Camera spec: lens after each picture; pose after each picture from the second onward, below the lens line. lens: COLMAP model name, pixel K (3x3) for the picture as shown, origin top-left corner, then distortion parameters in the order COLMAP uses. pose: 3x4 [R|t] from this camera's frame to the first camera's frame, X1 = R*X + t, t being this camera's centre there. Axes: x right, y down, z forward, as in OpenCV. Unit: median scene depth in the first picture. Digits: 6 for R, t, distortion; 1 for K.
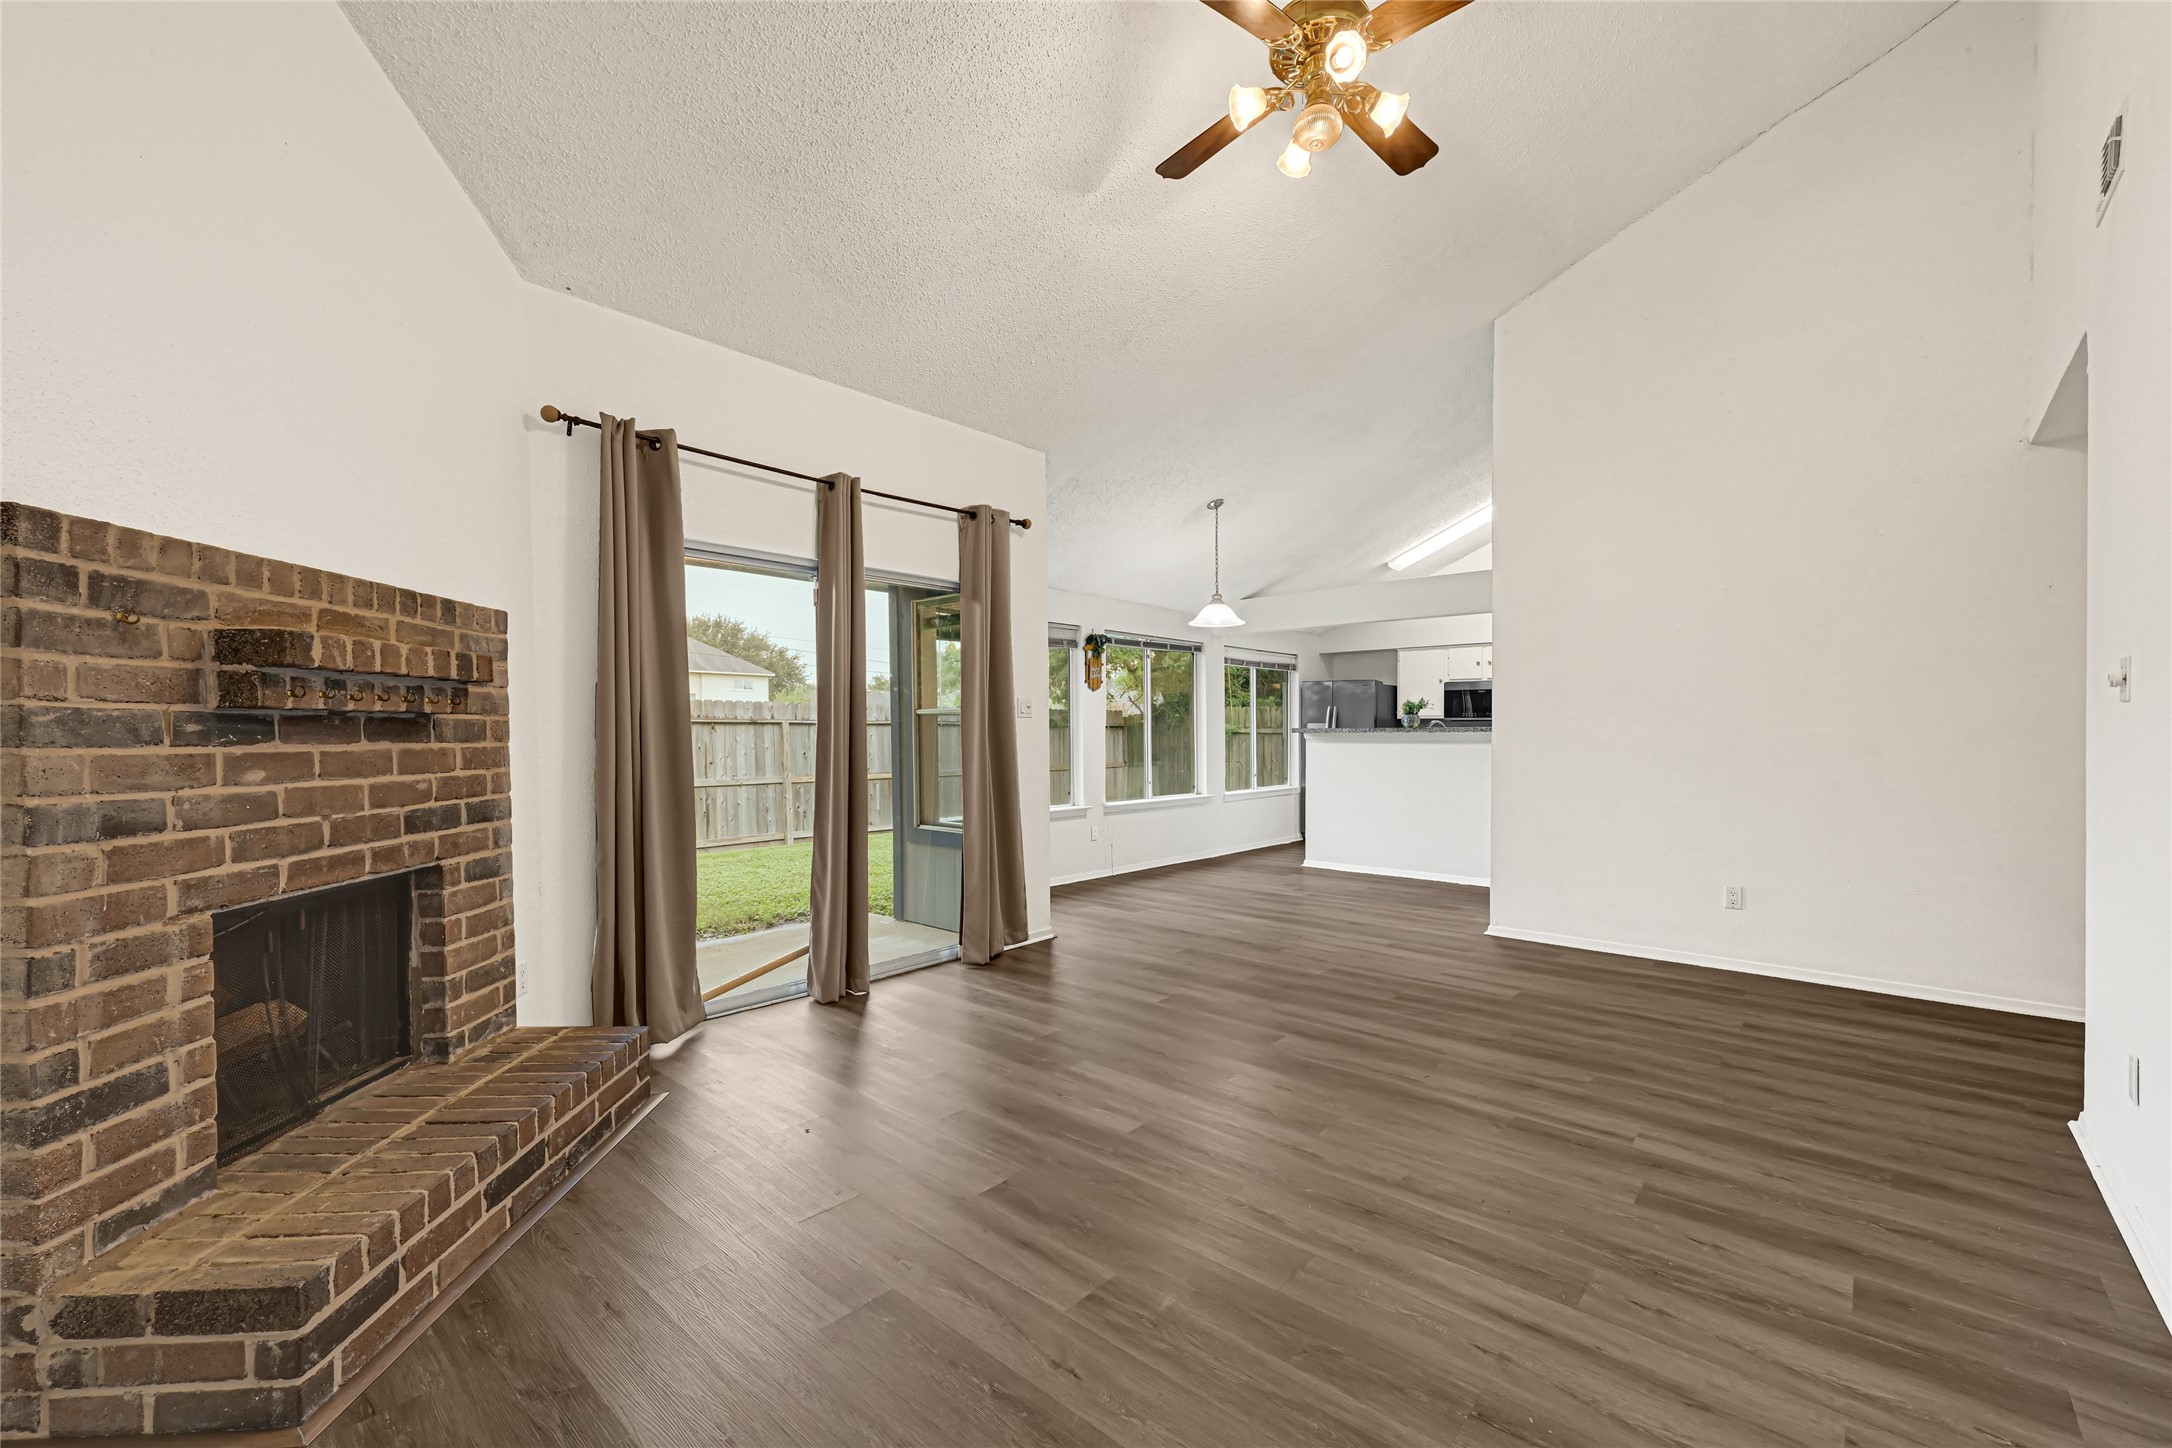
lens RADIAL K [[887.0, 0, 1074.1], [0, 887.0, 753.5], [0, 0, 1]] dist [0.001307, 0.000286]
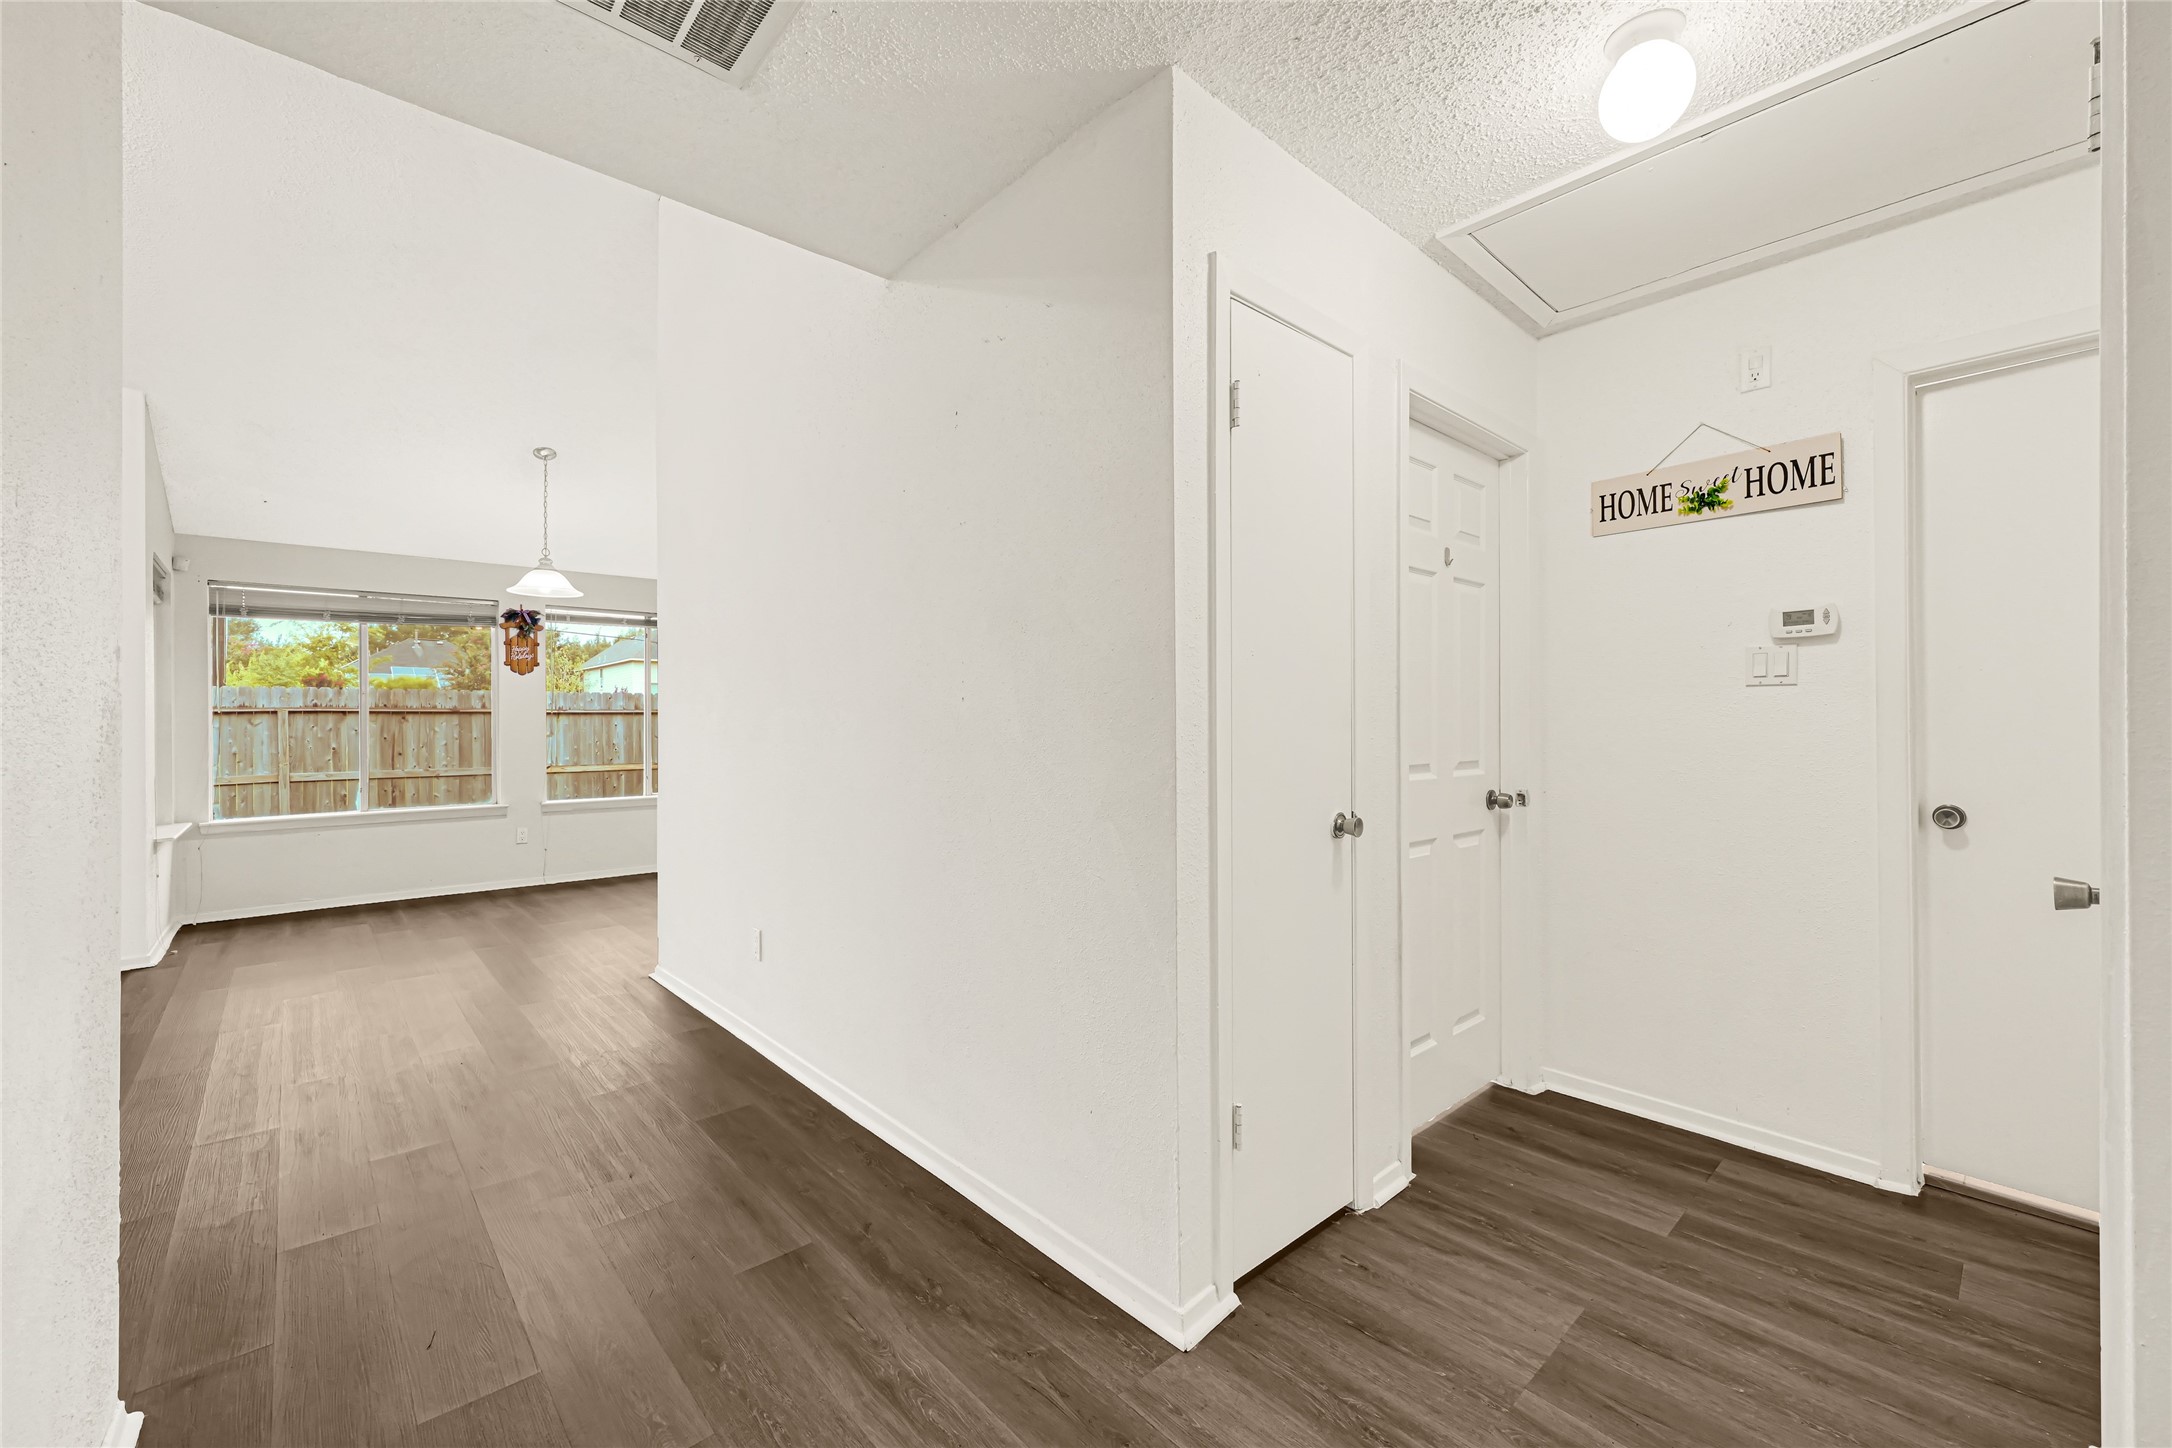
lens RADIAL K [[880.7, 0, 1072.7], [0, 880.7, 720.7], [0, 0, 1]] dist [0.014256, -0.000066]
pose [[0.993886, -0.003222, -0.110363, 1.889573], [0.000519, 0.999699, -0.024515, -0.006318], [0.110409, 0.024308, 0.993589, 0.523818]]
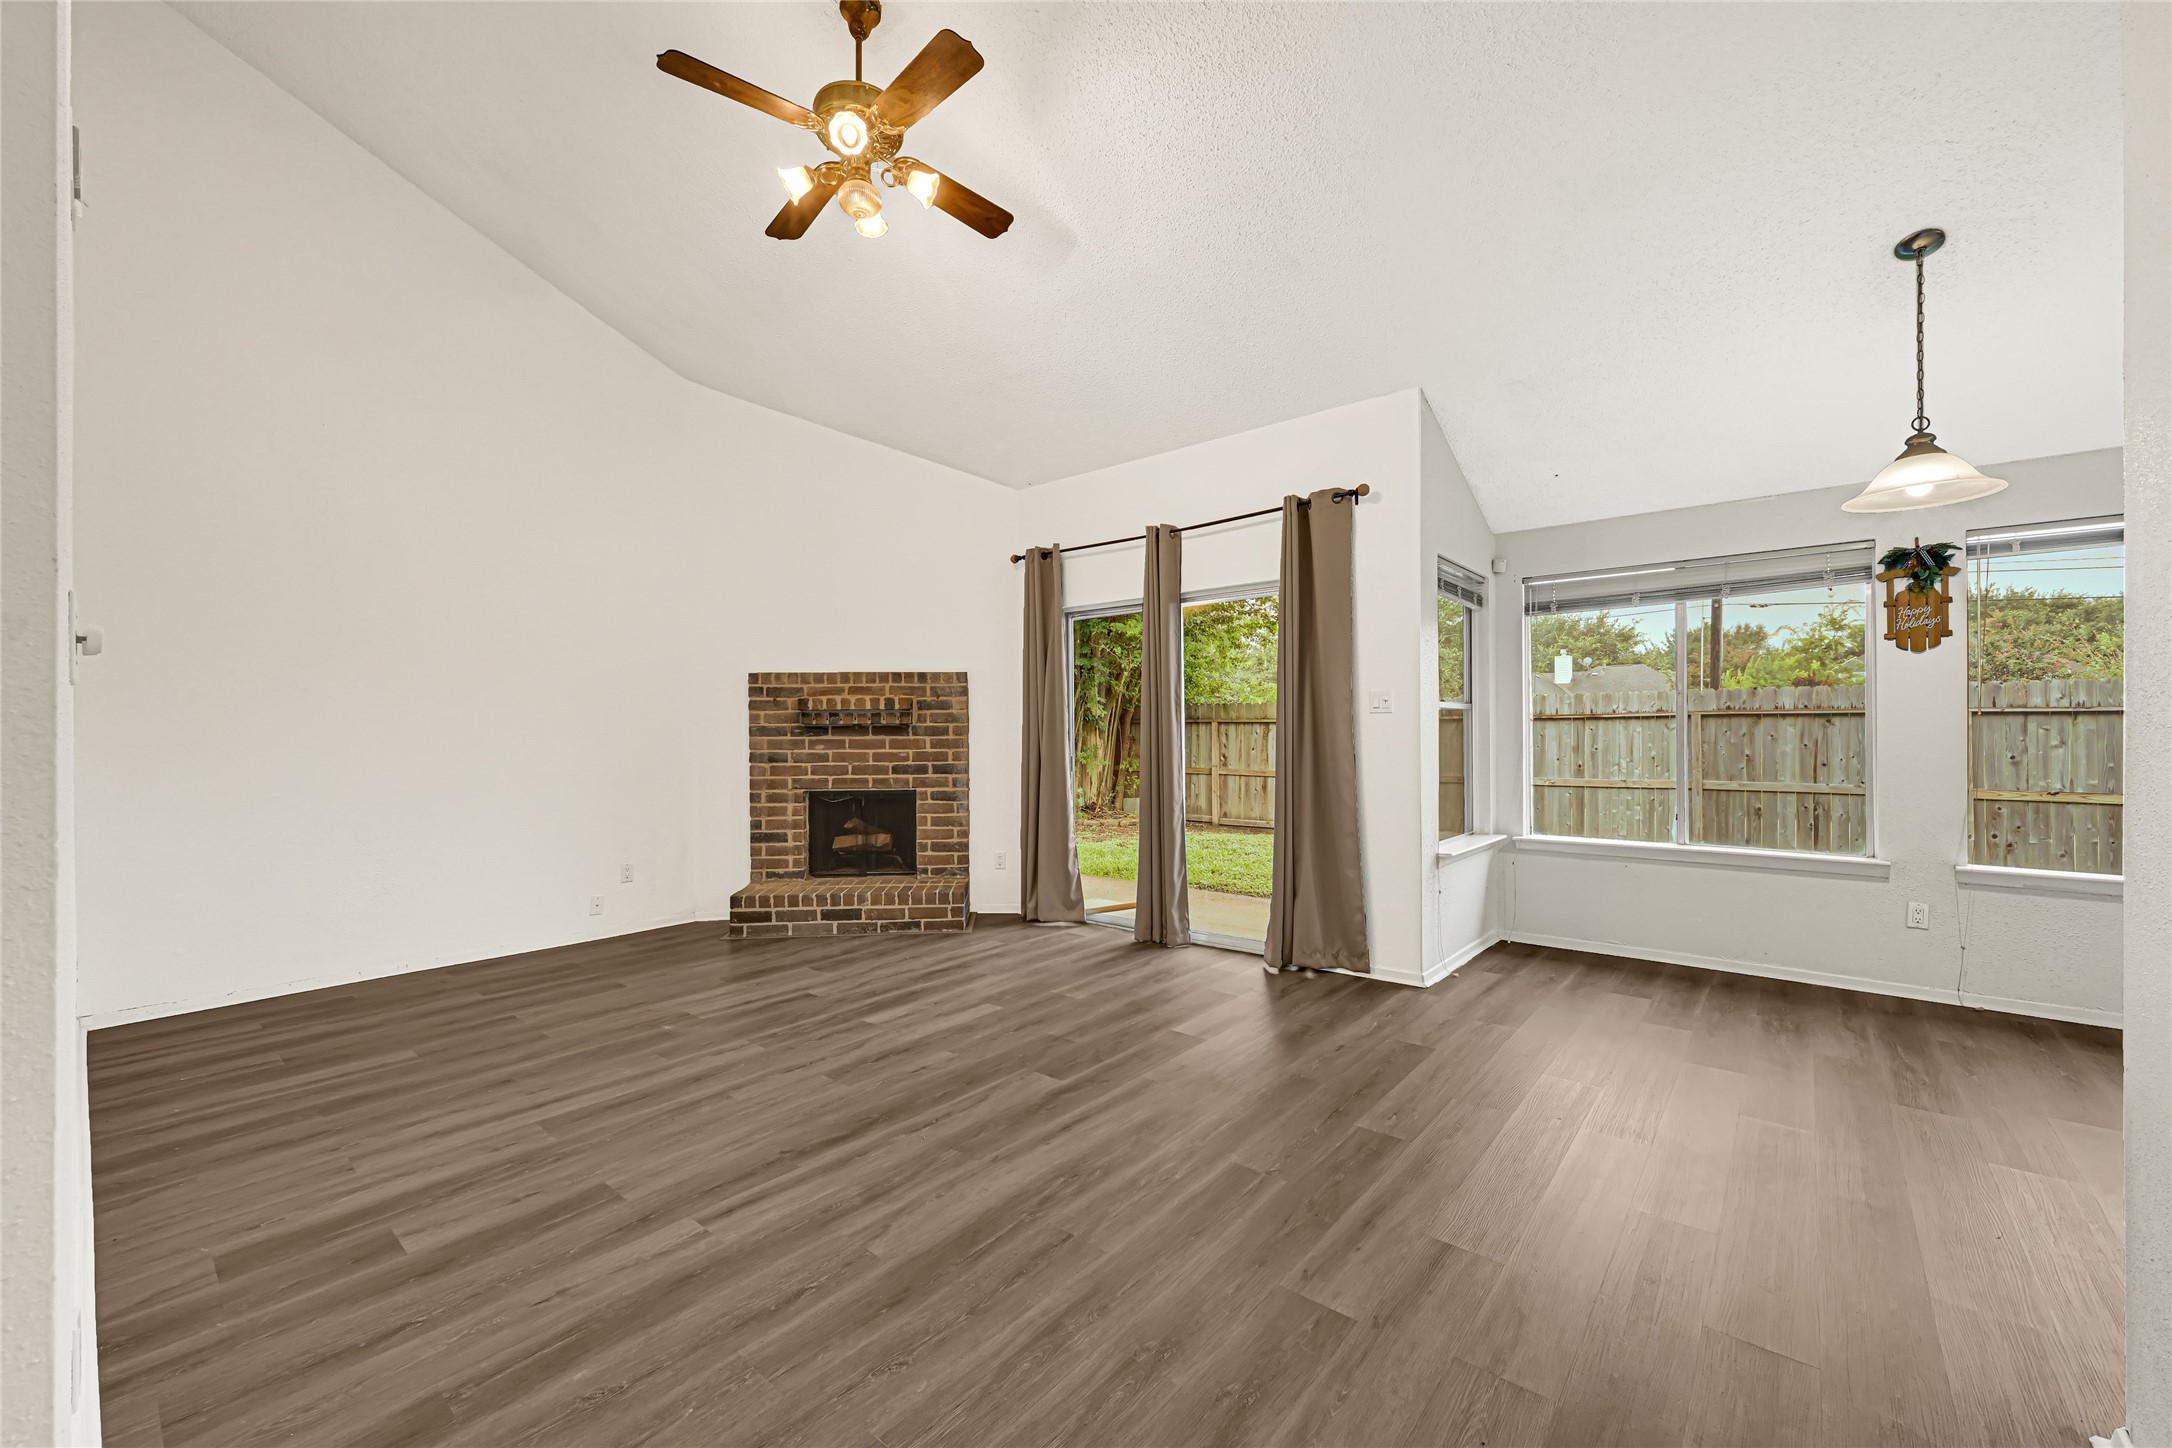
lens RADIAL K [[852.6, 0, 1090.0], [0, 852.6, 731.5], [0, 0, 1]] dist [-0.000197, 0.000028]
pose [[0.039747, 0.004142, -0.999201, 1.479132], [-0.019149, 0.999811, 0.003383, -0.040072], [0.999026, 0.018999, 0.039819, 1.355347]]
